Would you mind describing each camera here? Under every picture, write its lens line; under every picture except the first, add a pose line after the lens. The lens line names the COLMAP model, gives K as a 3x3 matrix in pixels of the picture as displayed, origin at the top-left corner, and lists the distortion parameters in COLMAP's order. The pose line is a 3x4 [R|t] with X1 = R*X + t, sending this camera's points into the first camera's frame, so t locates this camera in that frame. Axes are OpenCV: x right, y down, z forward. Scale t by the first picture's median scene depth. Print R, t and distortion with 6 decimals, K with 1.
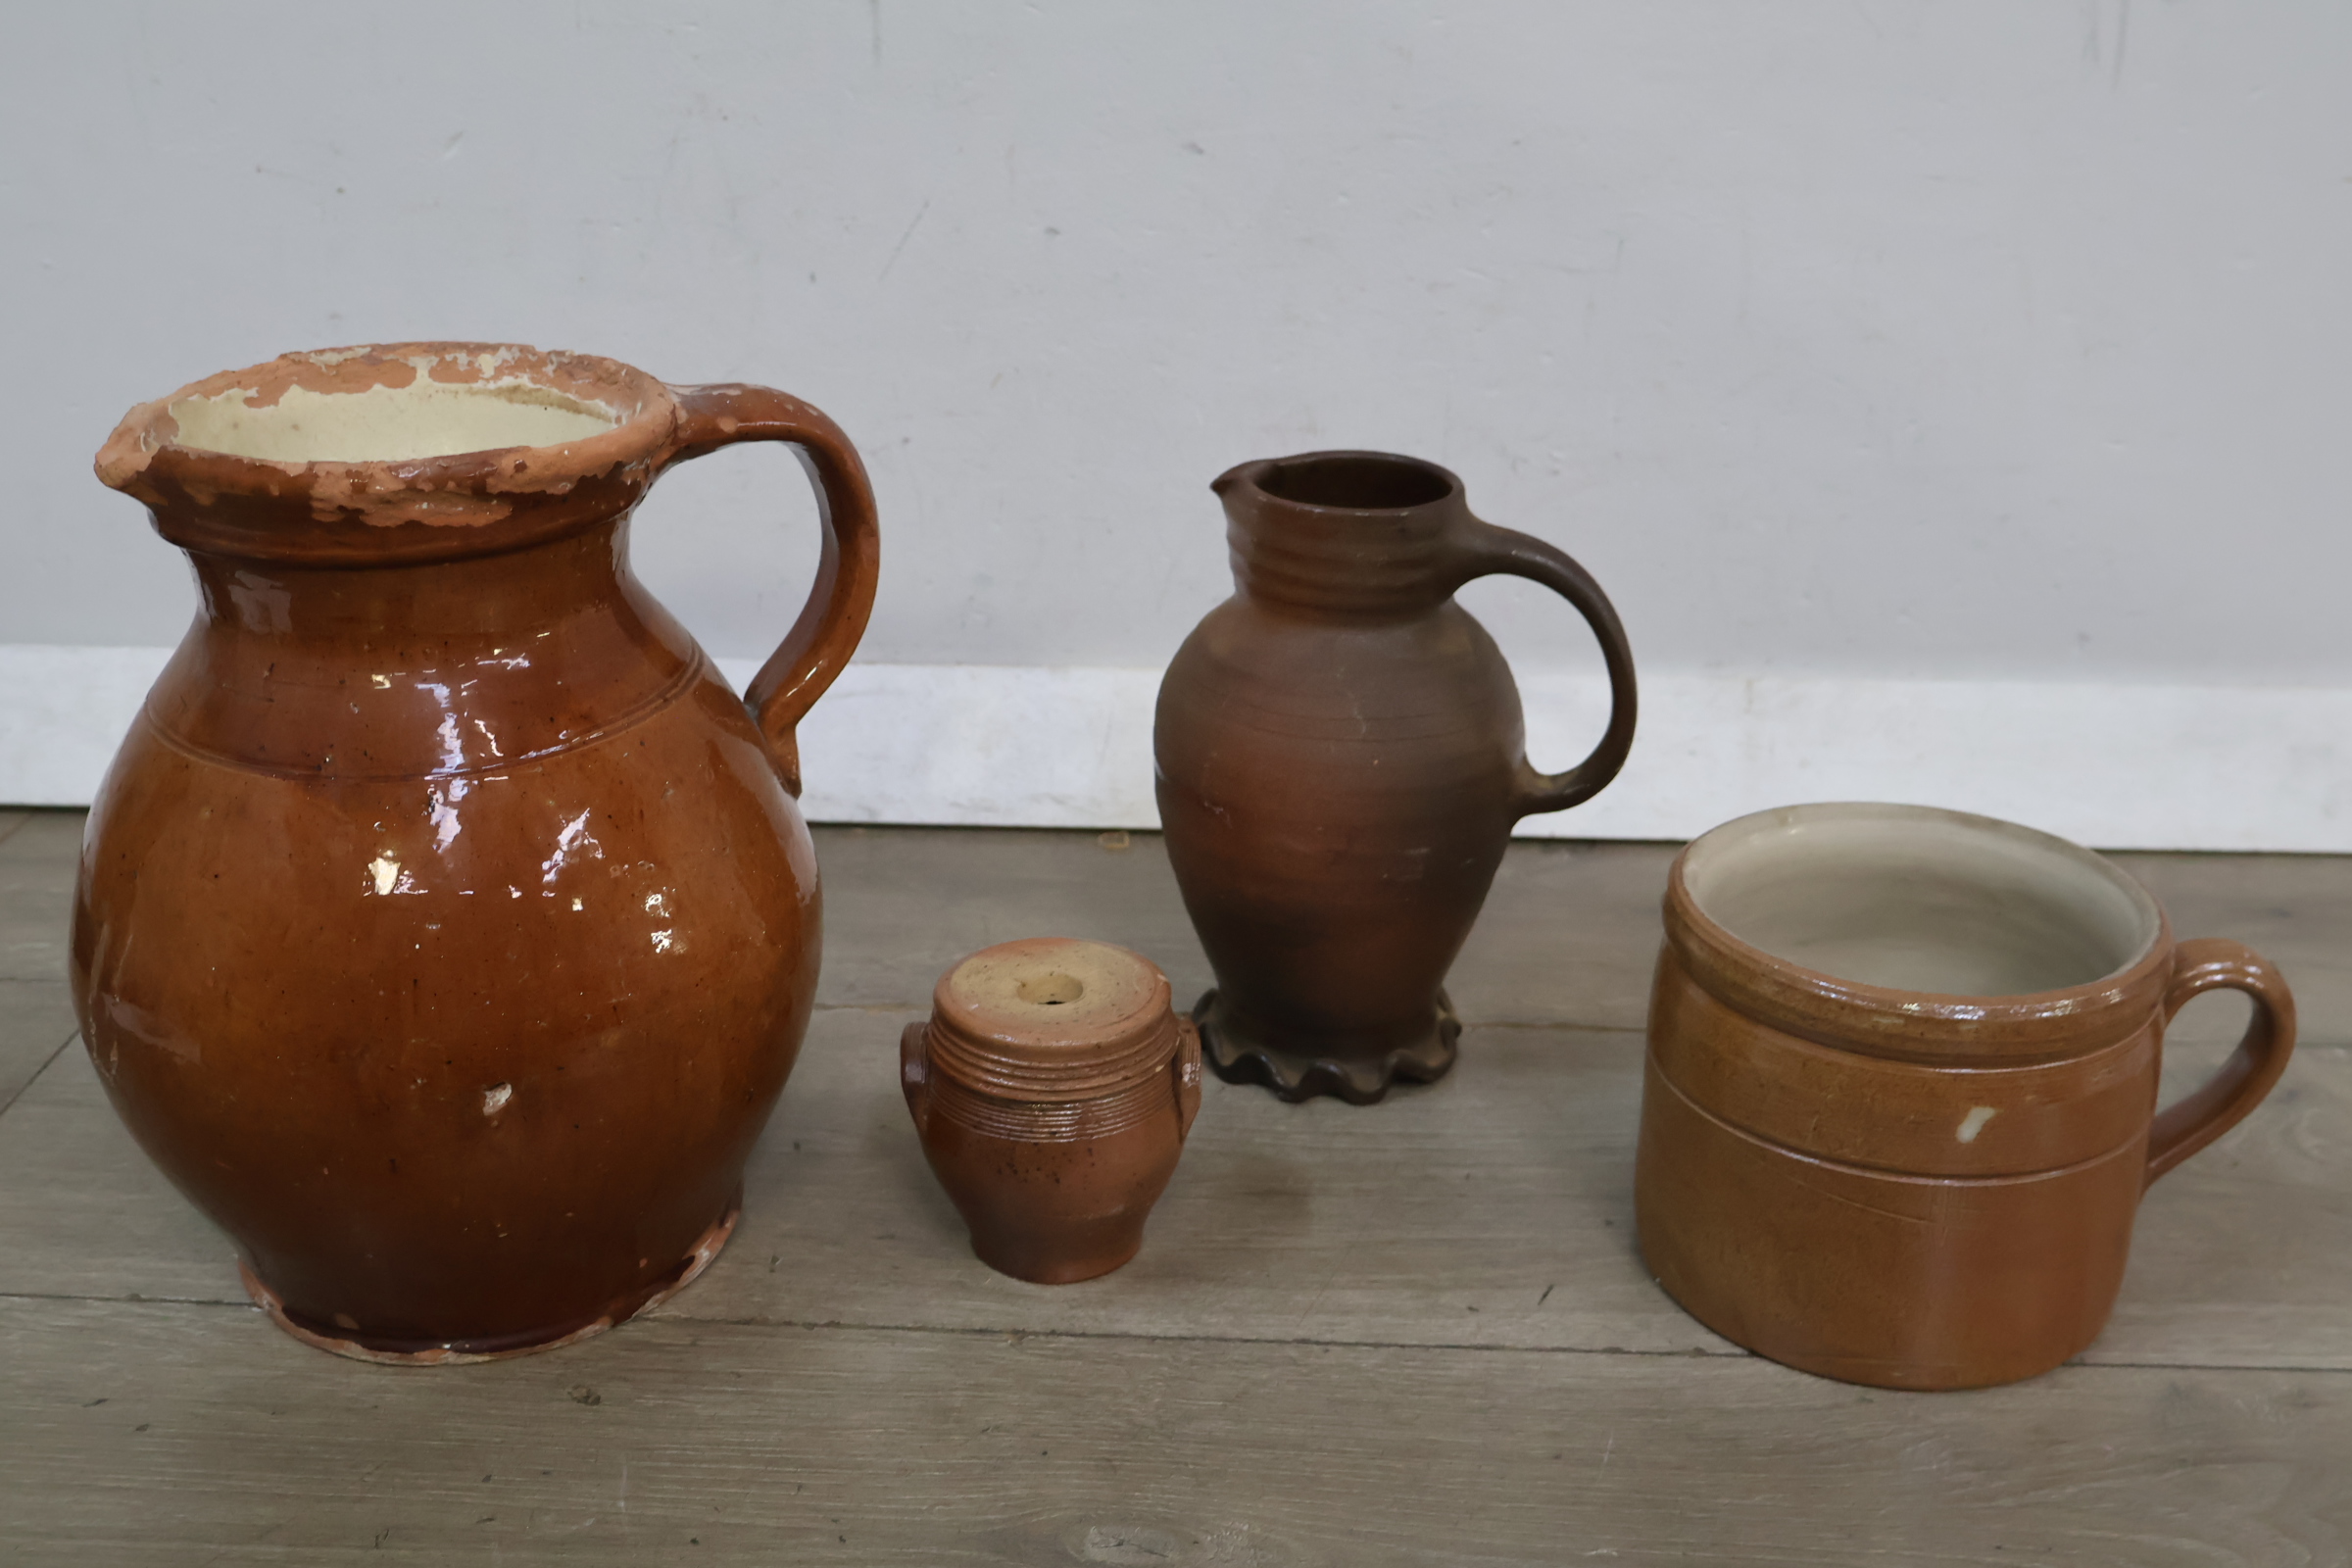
lens RADIAL K [[2469.7, 0, 1167.7], [0, 2469.7, 788.3], [0, 0, 1]] dist [-0.004409, 0.000000]
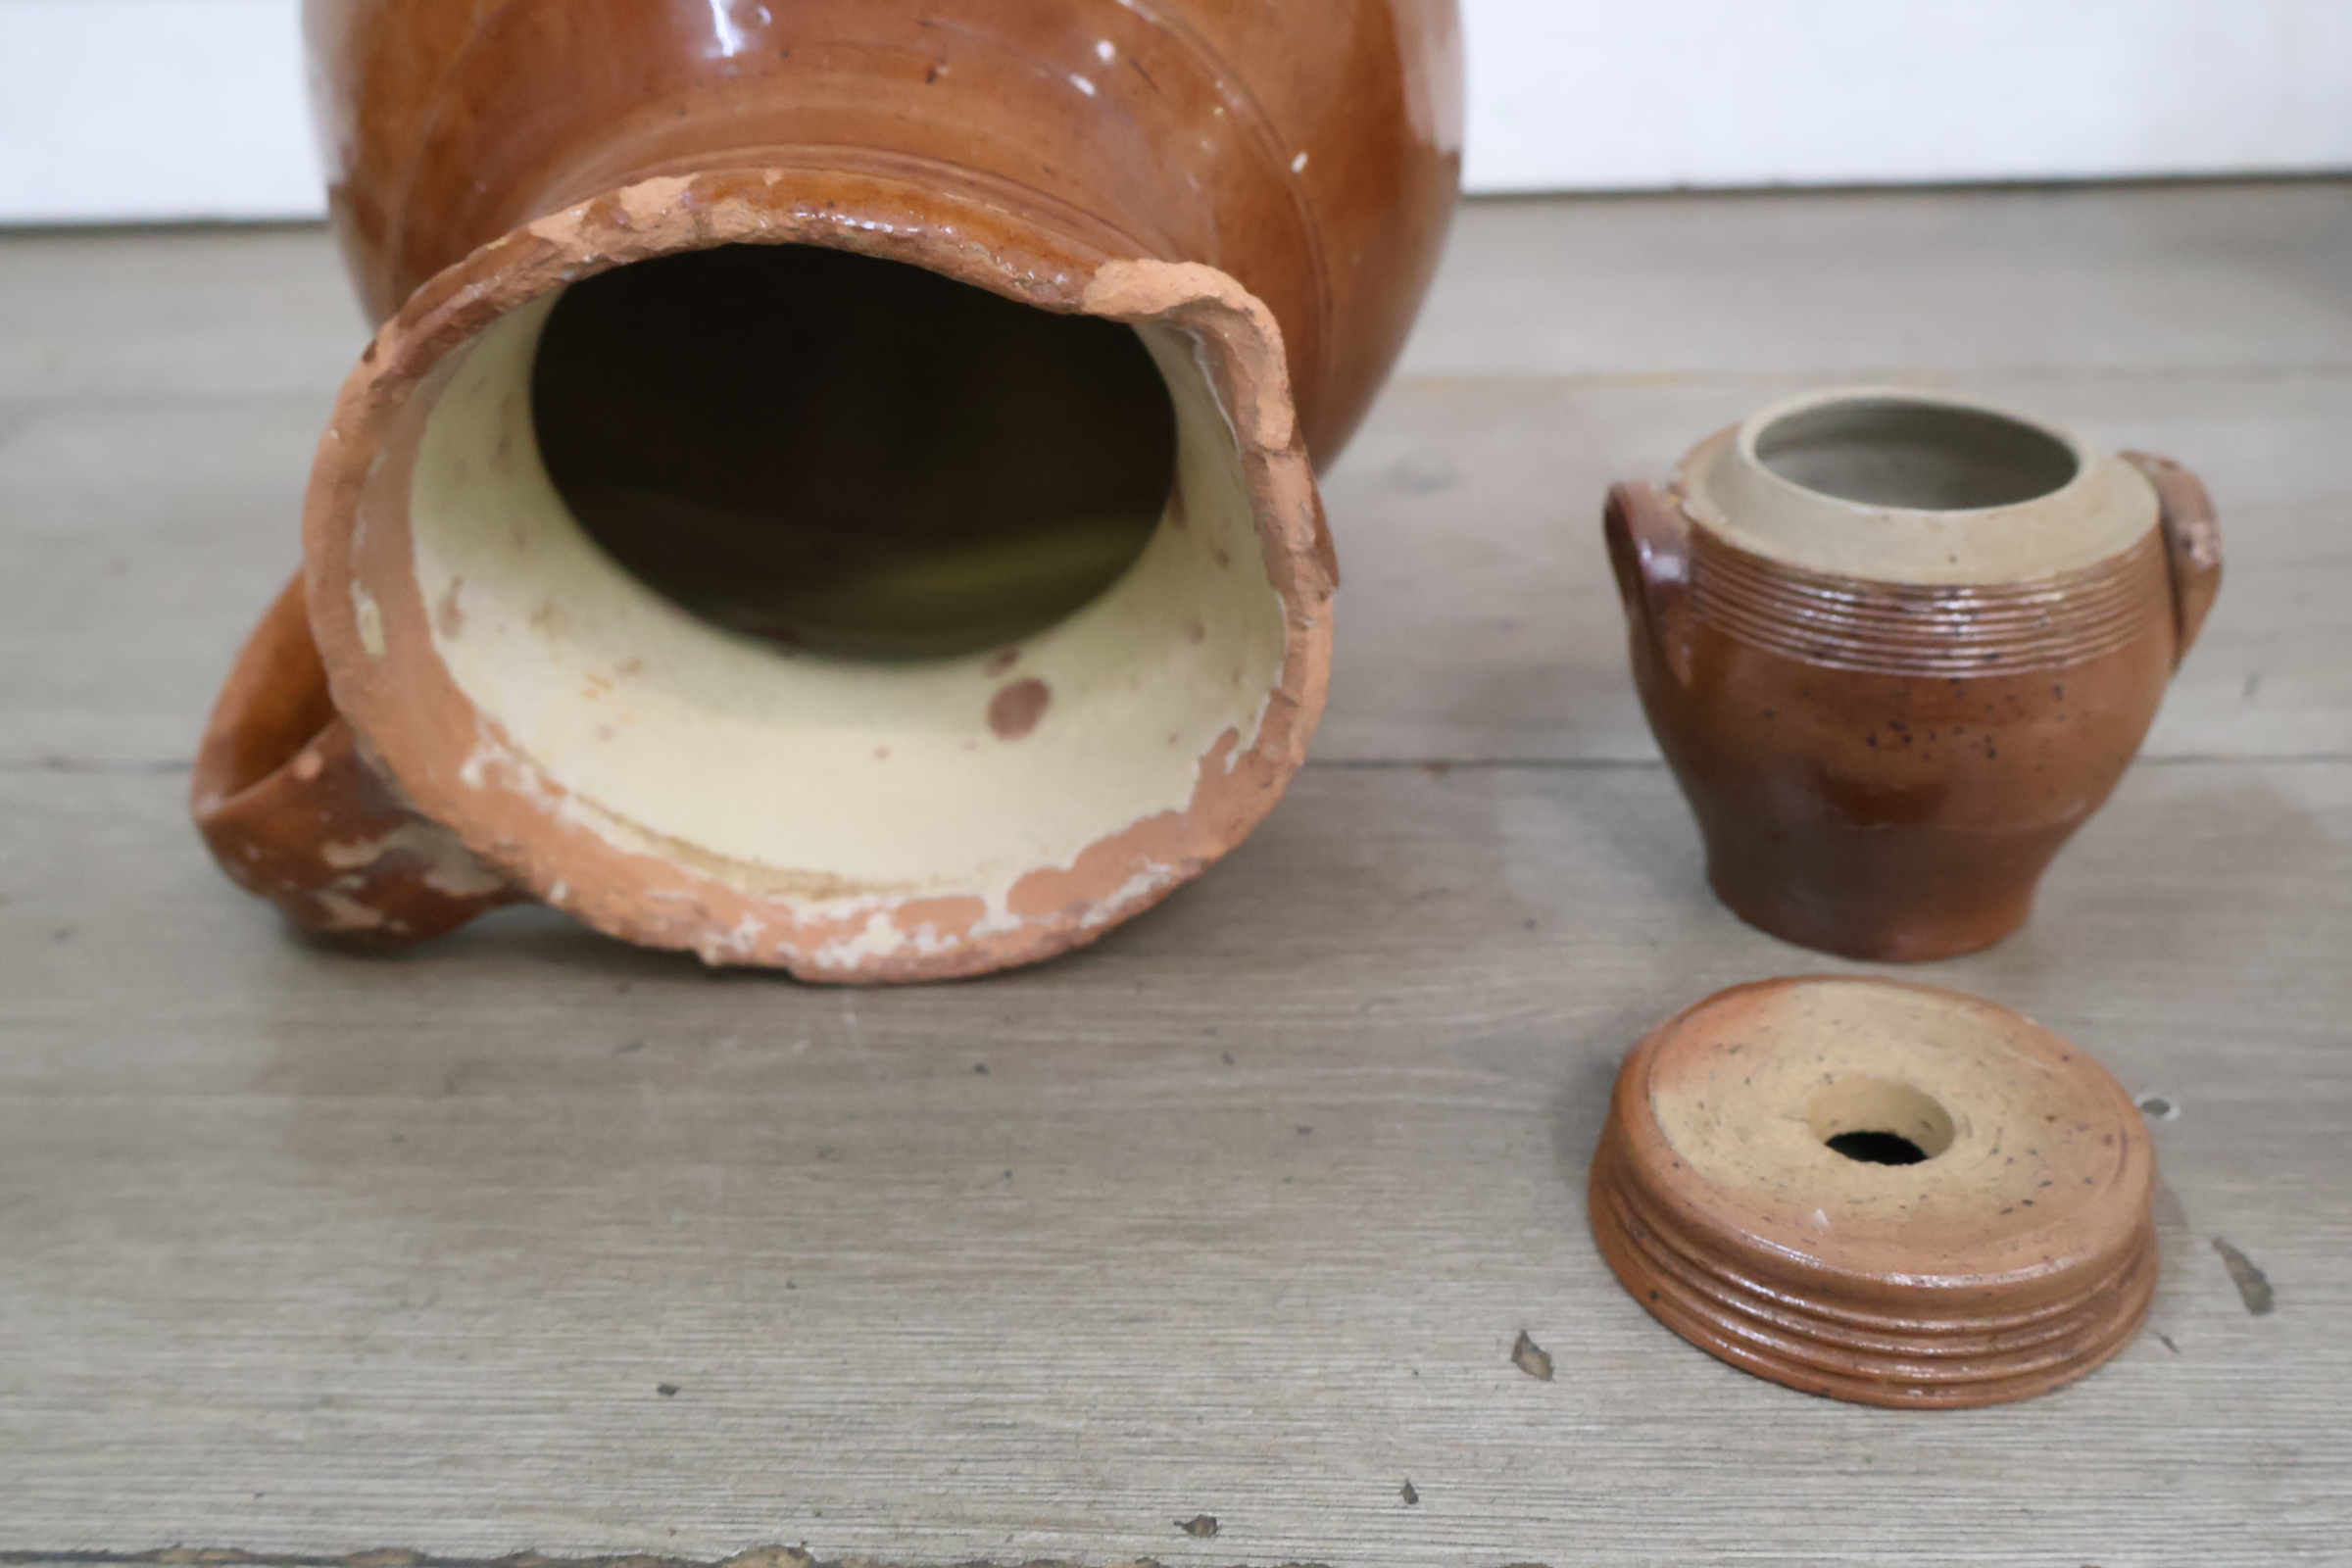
lens RADIAL K [[2469.7, 0, 1157.1], [0, 2469.7, 794.4], [0, 0, 1]] dist [-0.004409, 0.000000]
pose [[0.999091, -0.033741, -0.026064, -0.116125], [0.036645, 0.992044, 0.120439, 0.149701], [0.021793, -0.121285, 0.992378, 0.370428]]
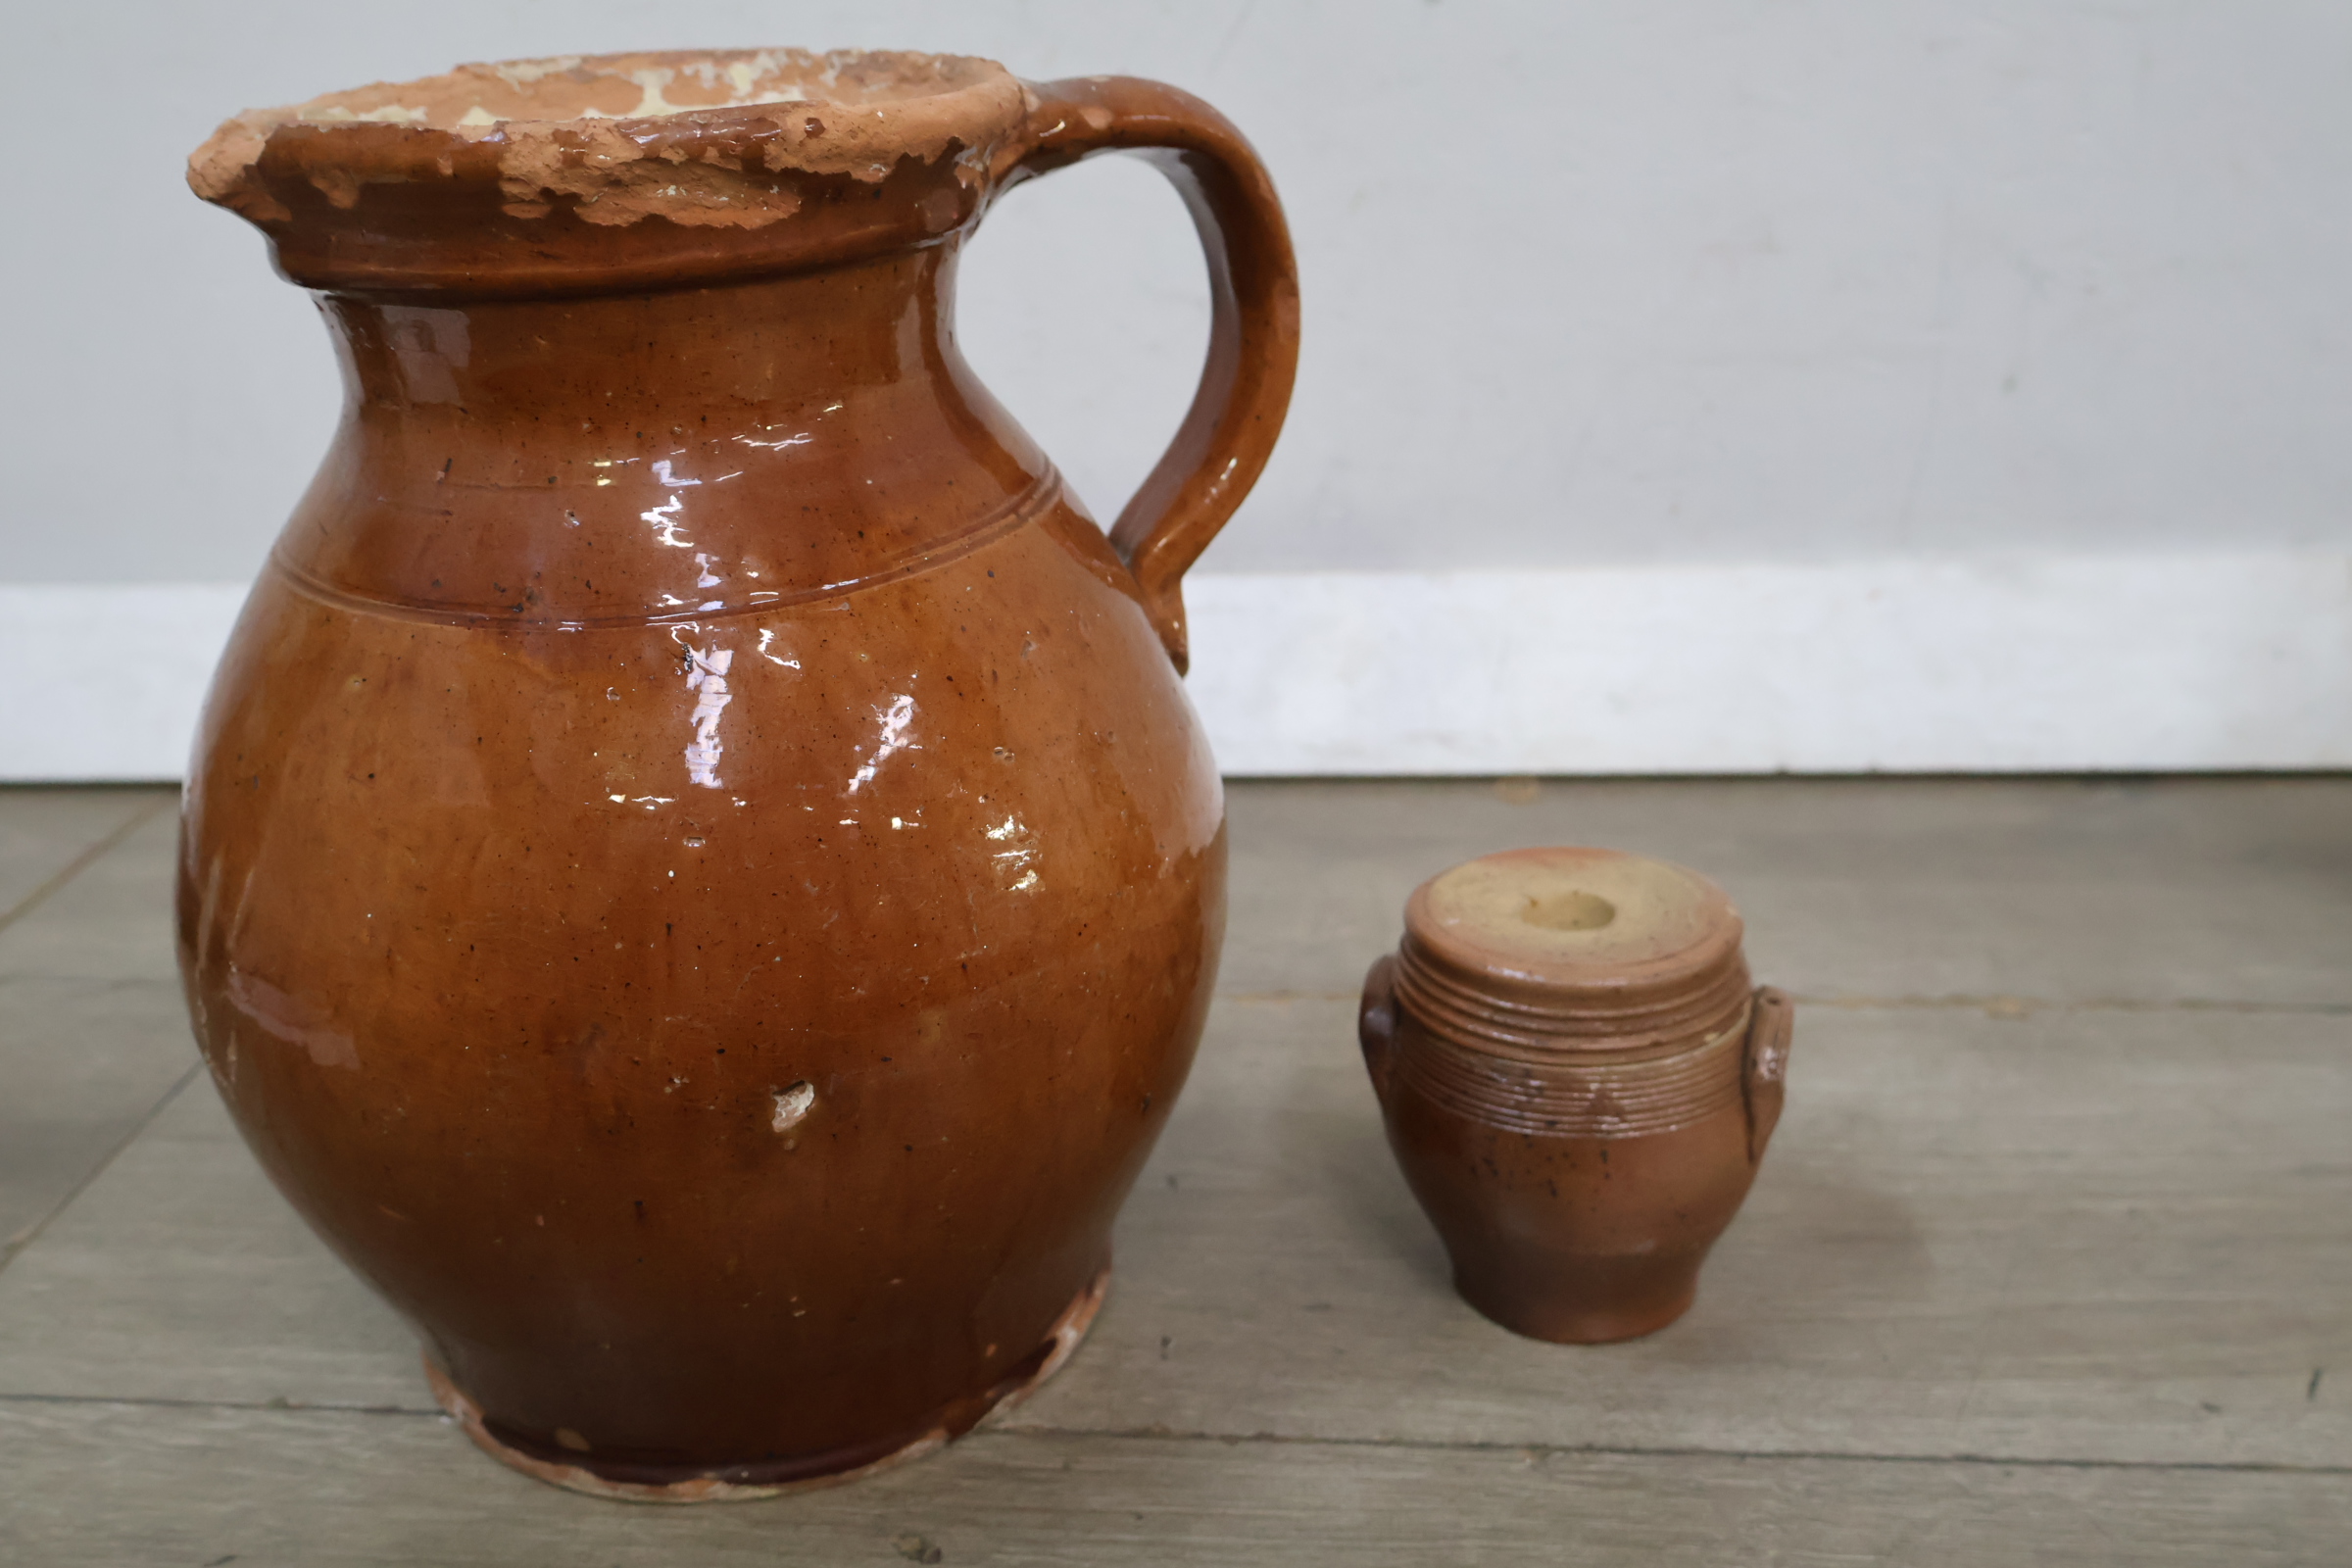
lens RADIAL K [[2469.7, 0, 1161.2], [0, 2469.7, 783.3], [0, 0, 1]] dist [-0.004409, 0.000000]
pose [[0.996758, -0.025280, -0.076381, -0.107696], [0.023562, 0.999451, -0.023304, 0.050901], [0.076928, 0.021428, 0.996806, 0.310532]]
